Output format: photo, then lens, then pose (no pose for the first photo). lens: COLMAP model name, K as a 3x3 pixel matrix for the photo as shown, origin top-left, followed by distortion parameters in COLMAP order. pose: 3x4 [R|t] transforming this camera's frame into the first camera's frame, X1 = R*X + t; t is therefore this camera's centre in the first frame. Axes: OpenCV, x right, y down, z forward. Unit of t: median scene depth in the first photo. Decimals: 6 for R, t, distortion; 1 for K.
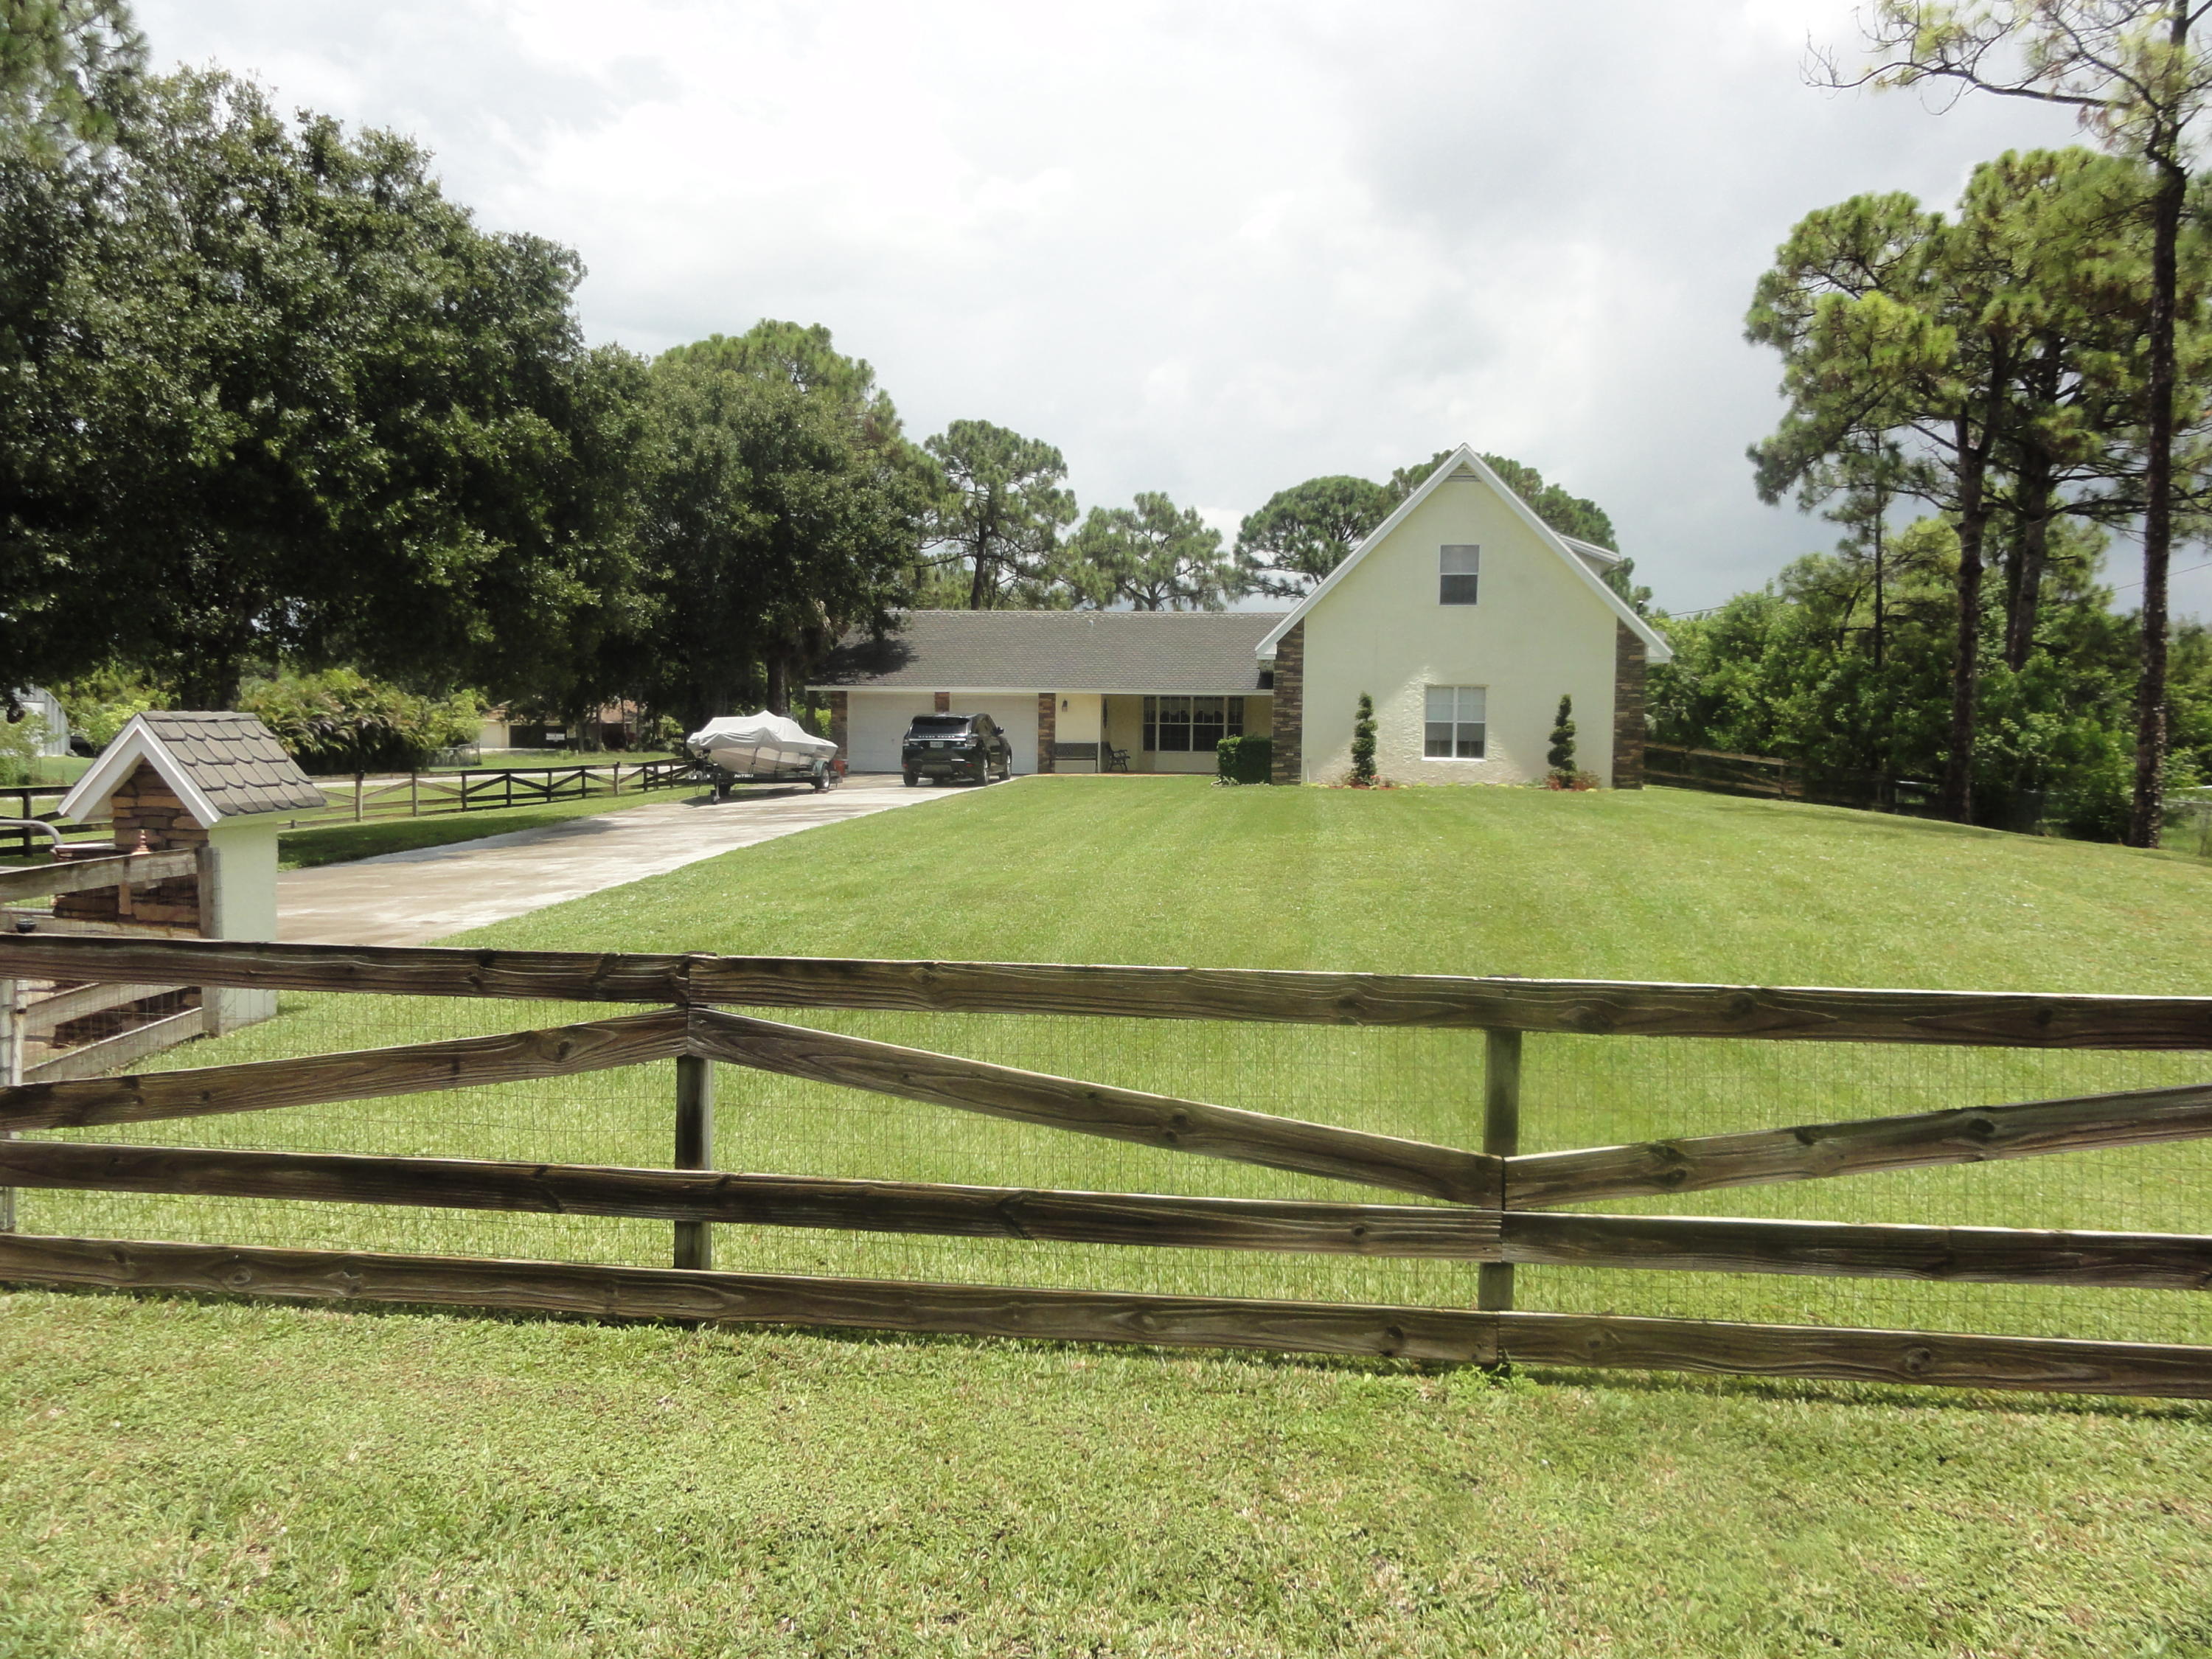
lens RADIAL K [[1571.0, 0, 1110.6], [0, 1571.0, 843.8], [0, 0, 1]] dist [0.002462, -0.001882]
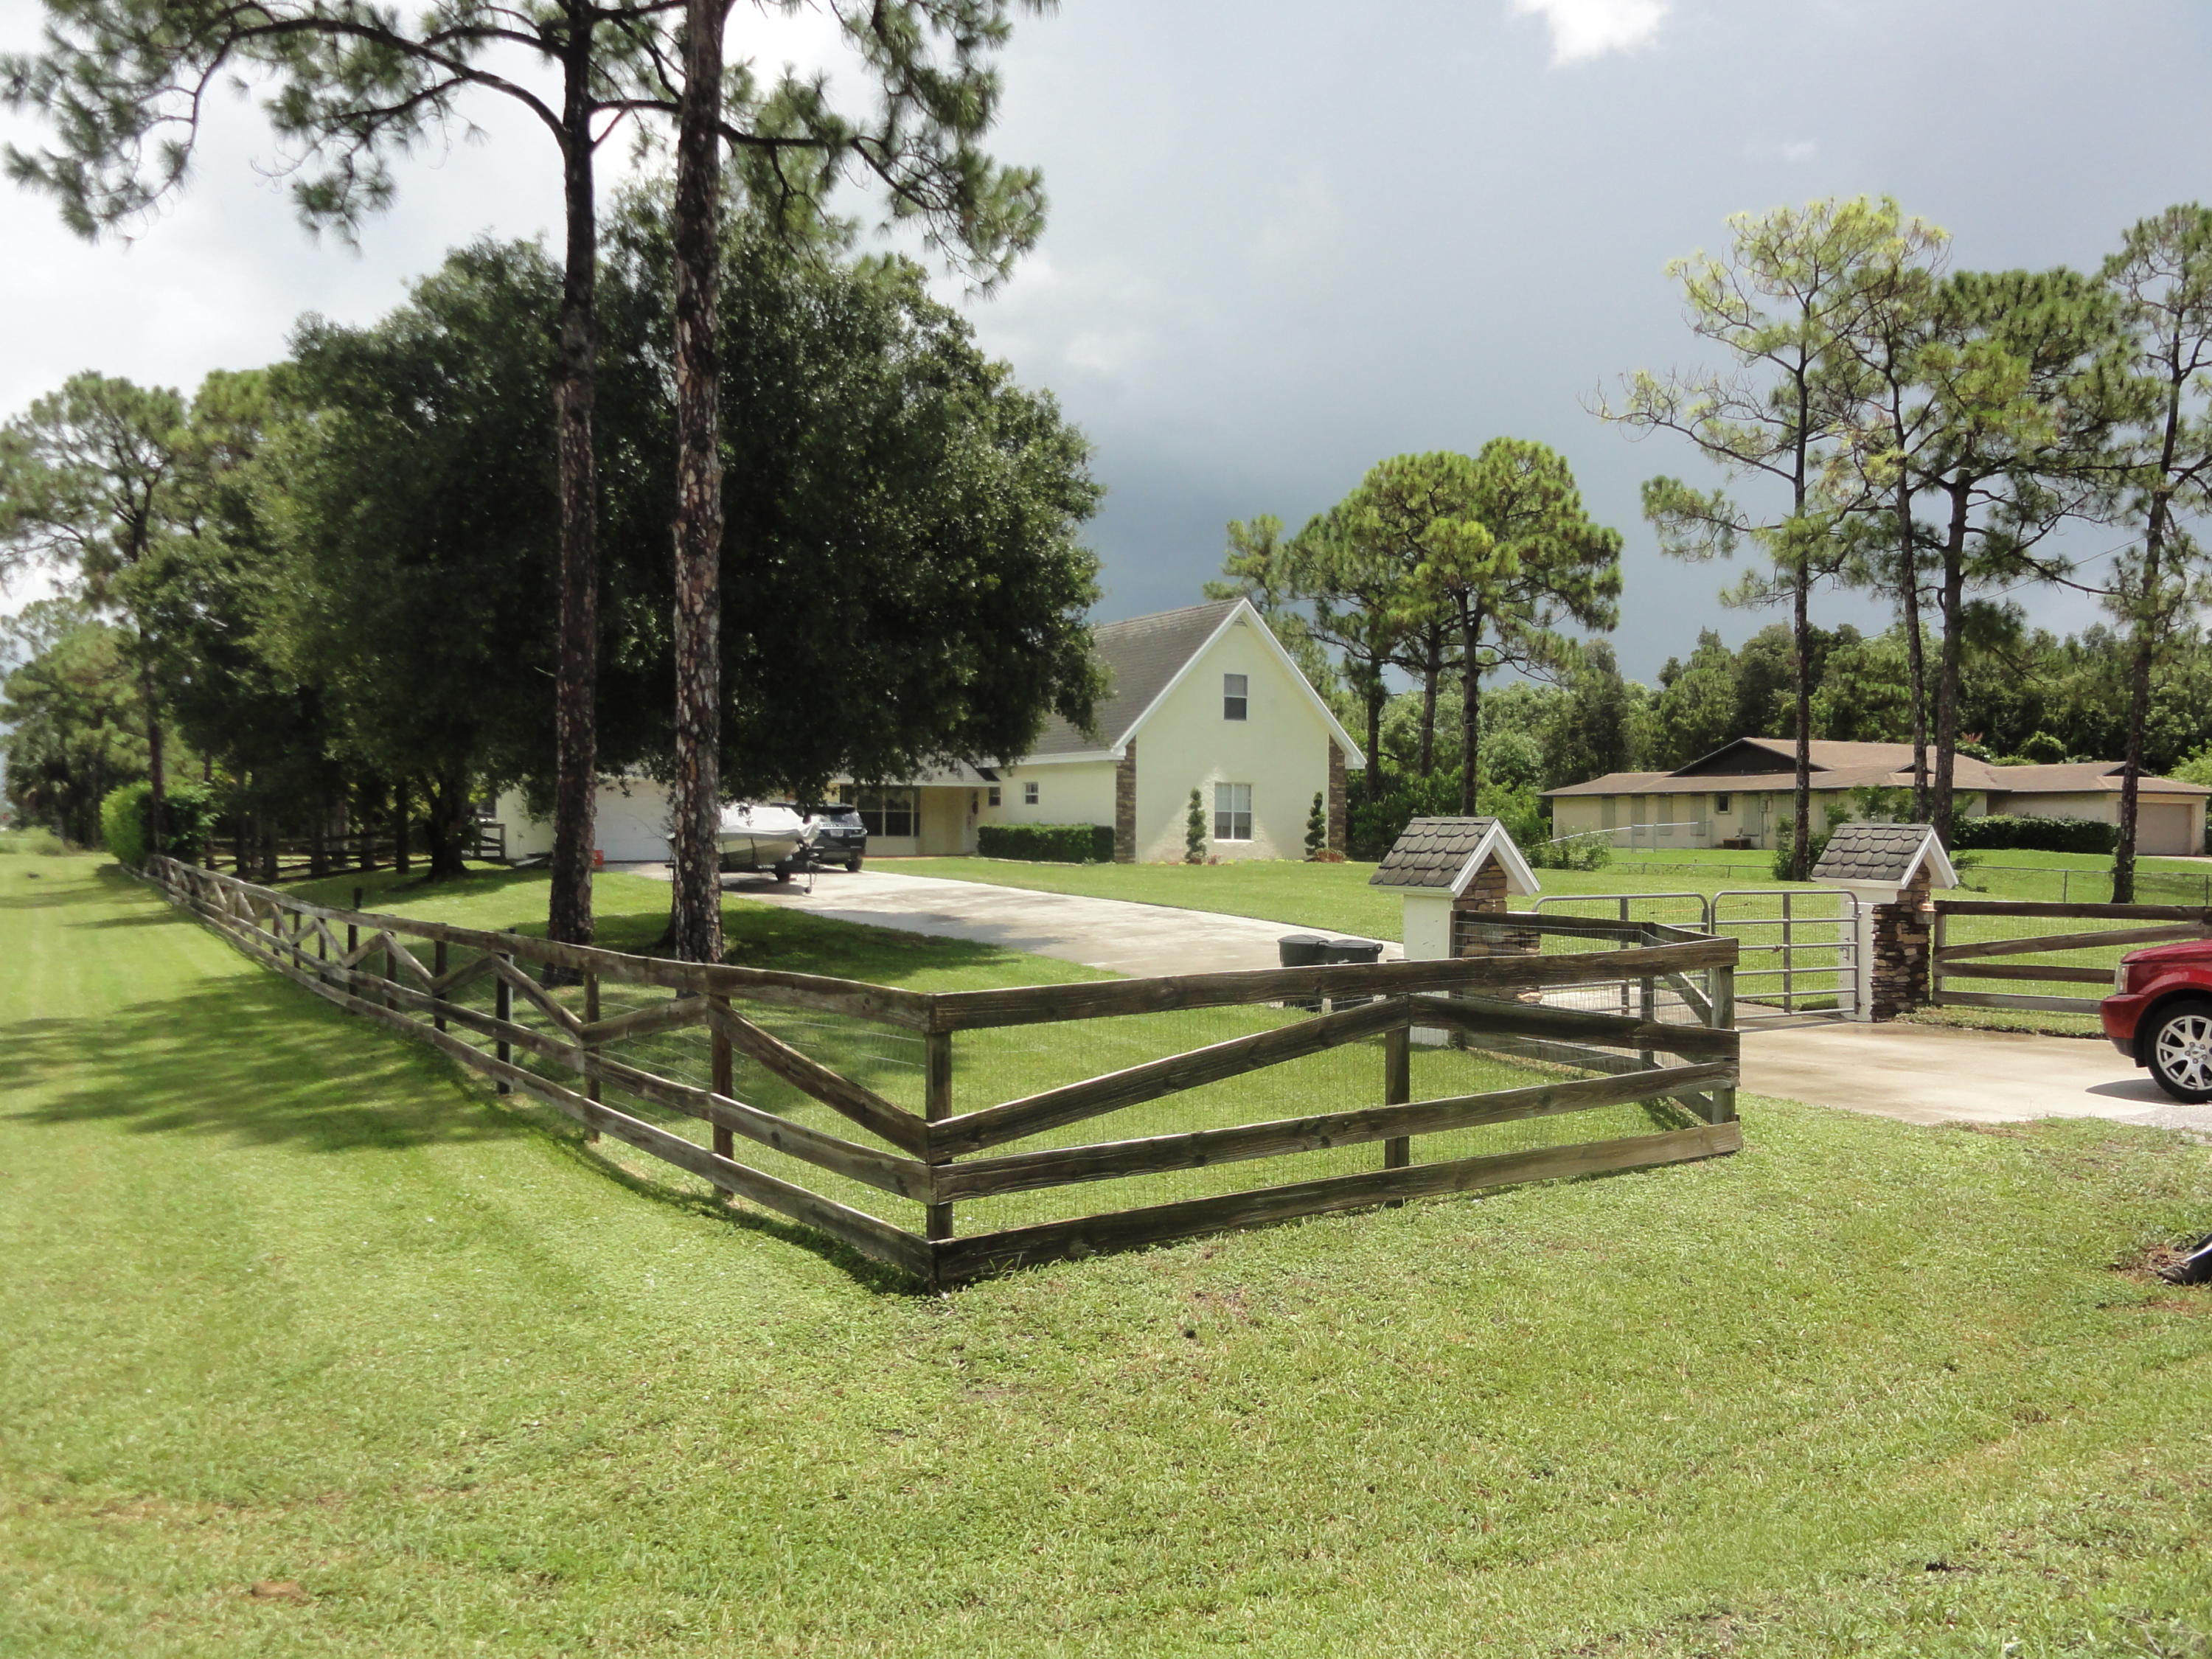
lens RADIAL K [[1618.7, 0, 1103.9], [0, 1618.7, 840.1], [0, 0, 1]] dist [-0.008348, -0.003047]
pose [[0.780258, -0.012154, 0.625340, -0.659074], [0.044844, 0.998325, -0.036550, -0.010658], [-0.623848, 0.056561, 0.779496, 0.040414]]
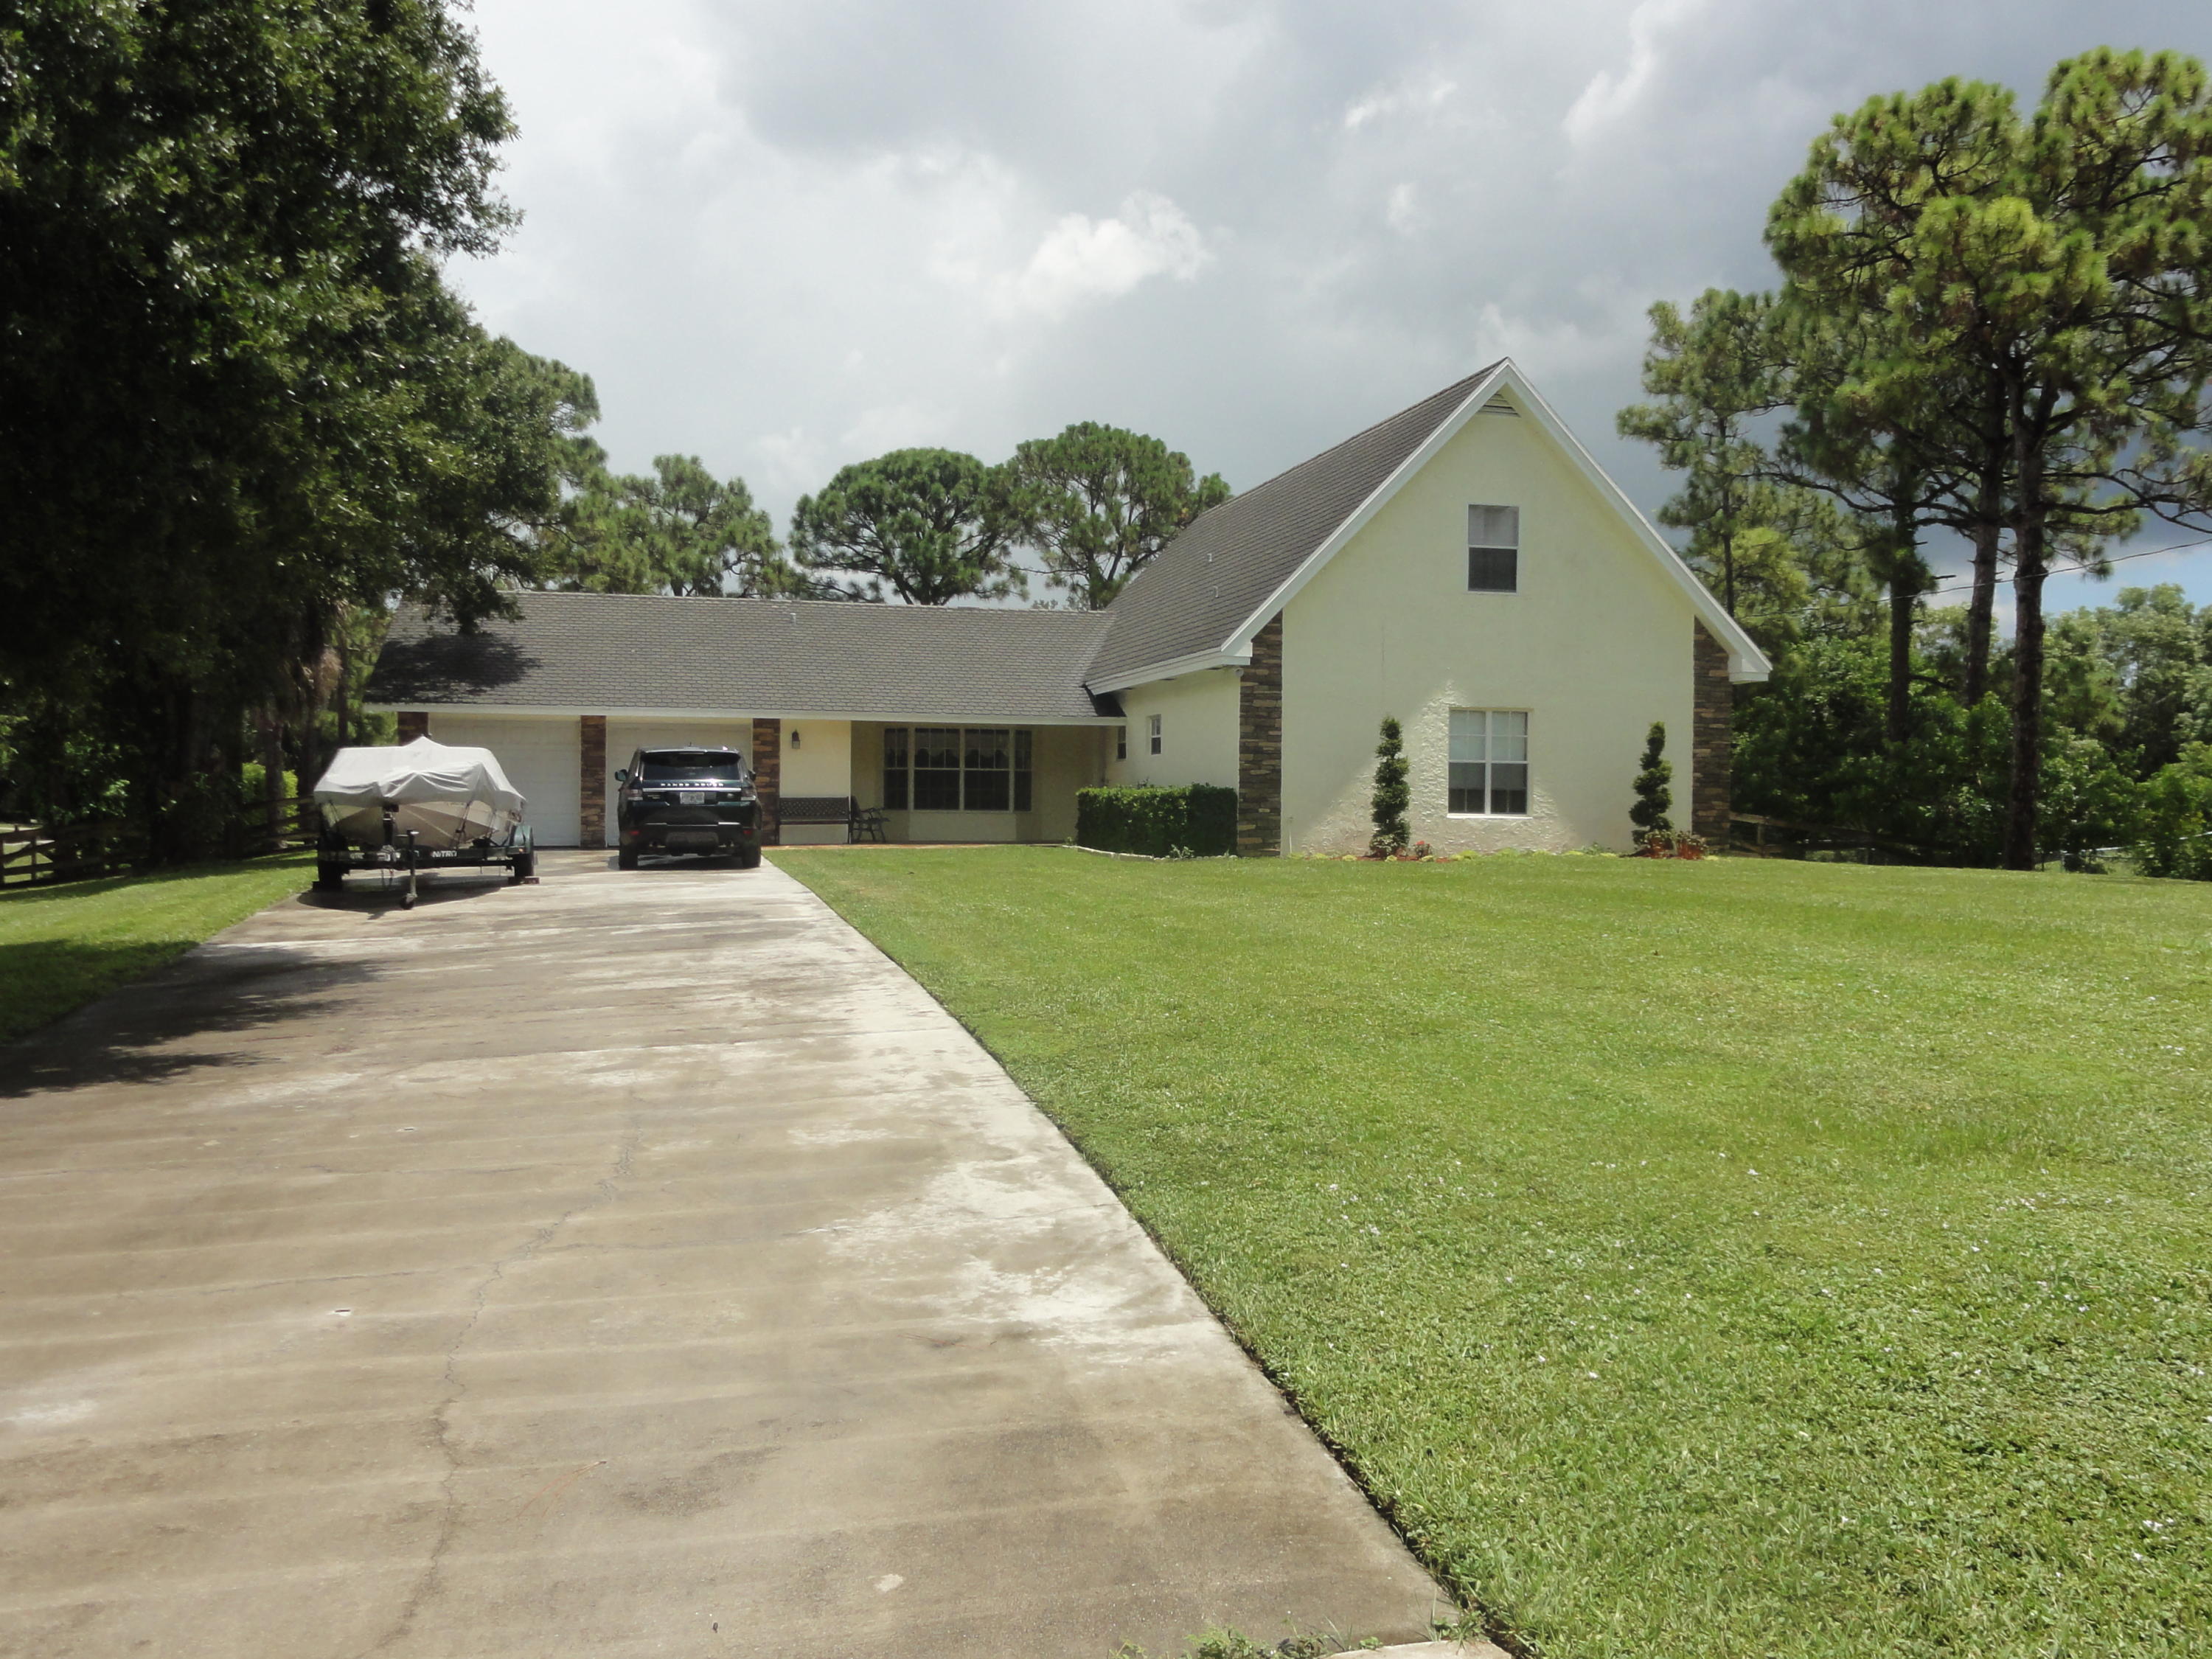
lens RADIAL K [[1912.5, 0, 1105.2], [0, 1912.5, 829.6], [0, 0, 1]] dist [0.007193, -0.002784]
pose [[0.935018, -0.008132, 0.354508, -0.224130], [0.026997, 0.998468, -0.048300, -0.011957], [-0.353572, 0.054732, 0.933805, 0.271176]]
